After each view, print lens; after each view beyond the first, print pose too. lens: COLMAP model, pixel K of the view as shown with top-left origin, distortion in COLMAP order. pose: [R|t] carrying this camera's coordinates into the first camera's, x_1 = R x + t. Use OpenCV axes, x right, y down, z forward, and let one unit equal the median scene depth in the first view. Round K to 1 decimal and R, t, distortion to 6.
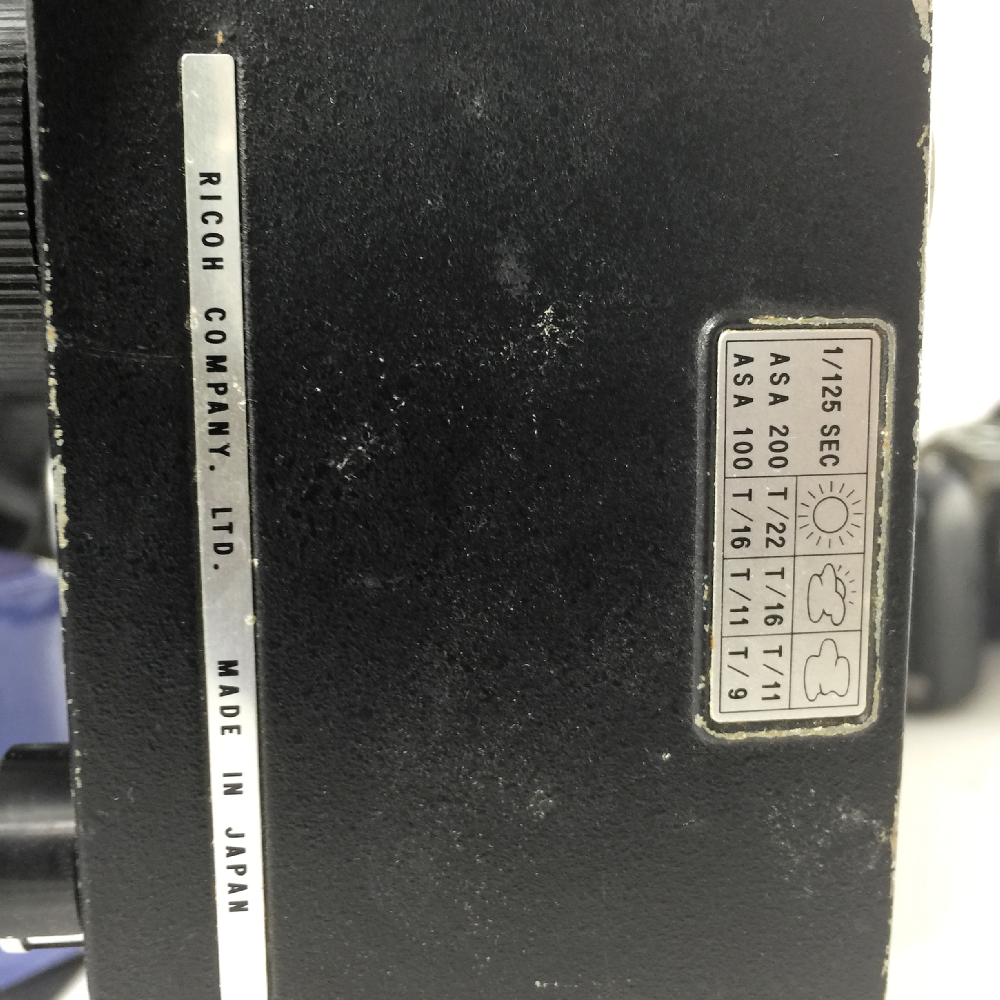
lens RADIAL K [[1231.2, 0, 494.3], [0, 1231.2, 499.1], [0, 0, 1]] dist [-0.029517, 0.000000]
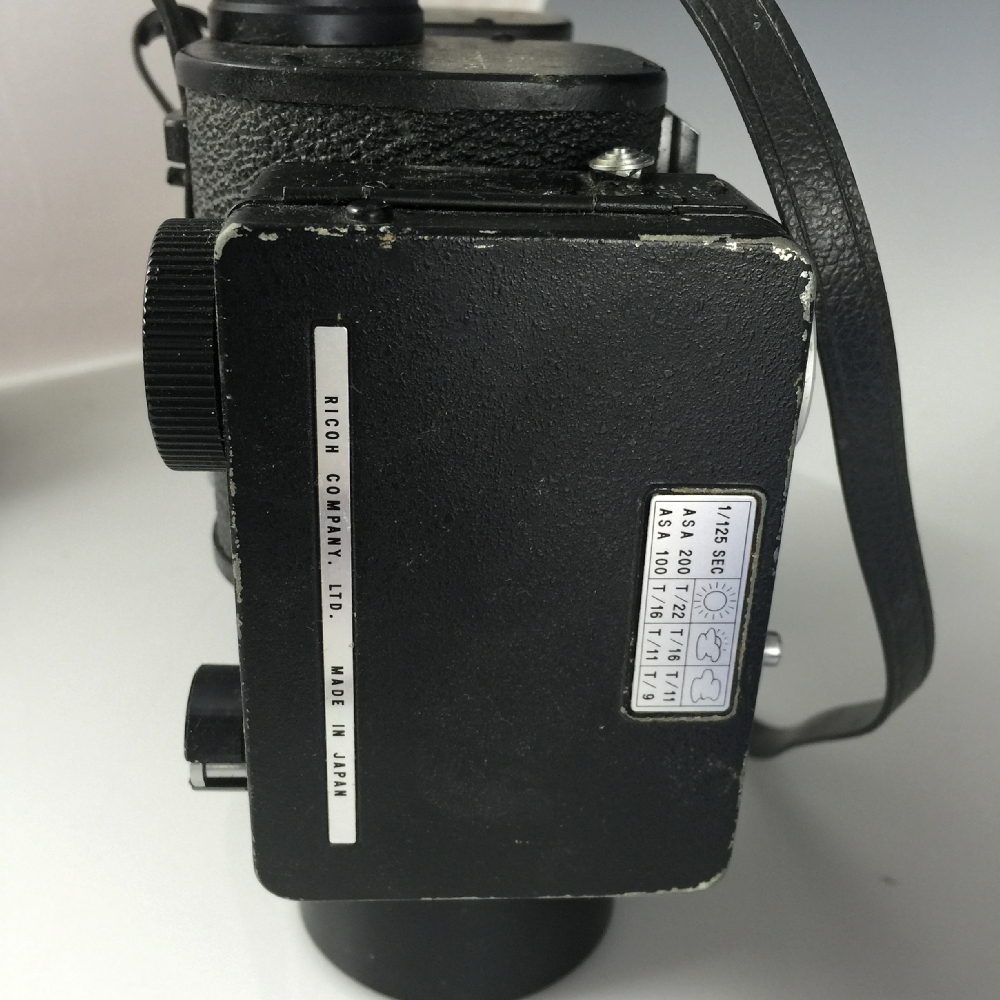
lens RADIAL K [[1231.2, 0, 503.5], [0, 1231.2, 500.9], [0, 0, 1]] dist [-0.029517, 0.000000]
pose [[0.997339, 0.063998, -0.034908, 0.049295], [-0.051604, 0.958020, 0.282020, -0.550917], [0.051491, -0.279468, 0.958773, -0.504709]]
